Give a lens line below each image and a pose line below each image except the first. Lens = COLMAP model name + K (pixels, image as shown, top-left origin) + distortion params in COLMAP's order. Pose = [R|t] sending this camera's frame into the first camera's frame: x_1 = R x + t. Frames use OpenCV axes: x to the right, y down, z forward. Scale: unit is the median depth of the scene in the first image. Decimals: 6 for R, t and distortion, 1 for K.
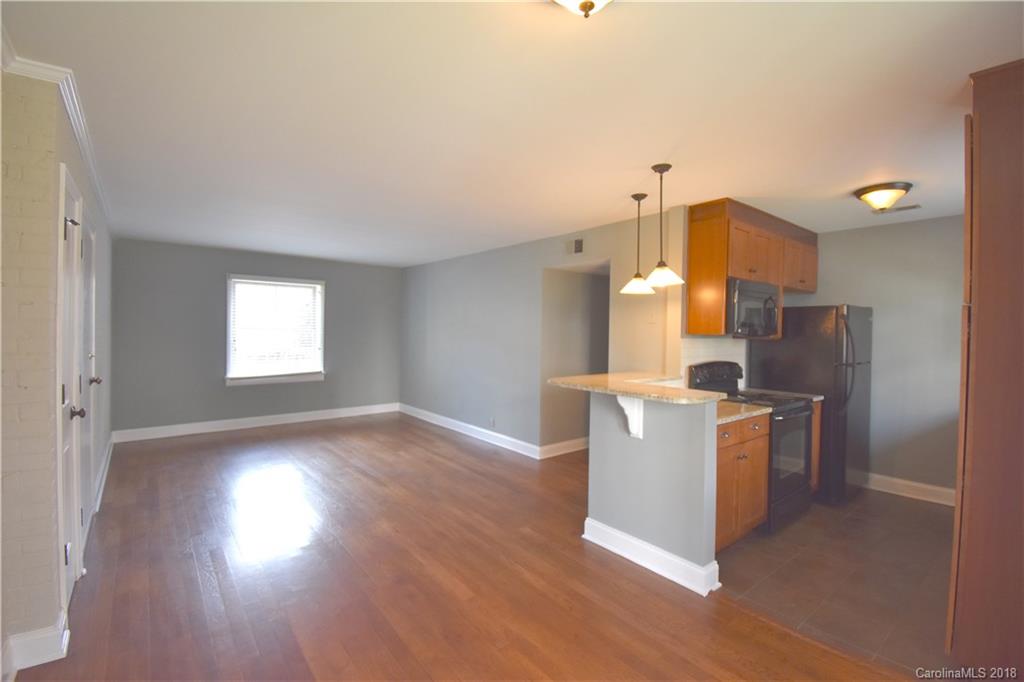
lens RADIAL K [[451.6, 0, 521.1], [0, 451.6, 337.5], [0, 0, 1]] dist [0.021134, -0.027434]
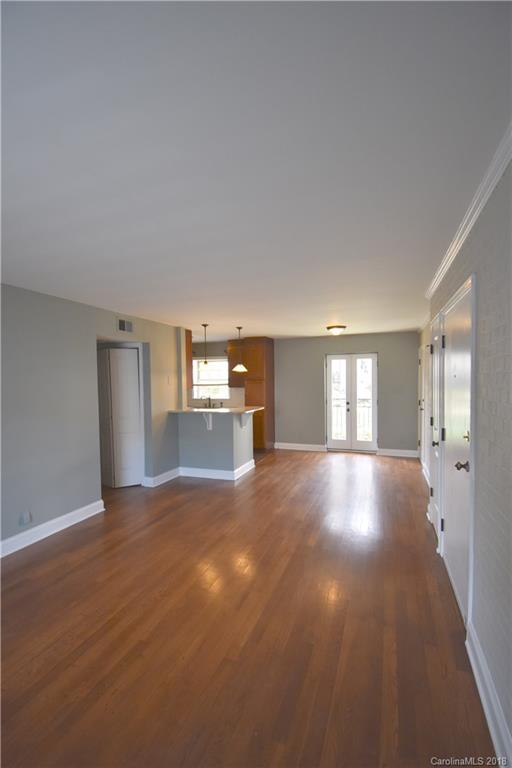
lens RADIAL K [[338.7, 0, 260.3], [0, 338.7, 391.9], [0, 0, 1]] dist [0.021134, -0.027434]
pose [[-0.503881, -0.036527, 0.863001, -1.034078], [0.019427, 0.998374, 0.053599, -0.064792], [-0.863555, 0.043773, -0.502351, 1.308519]]
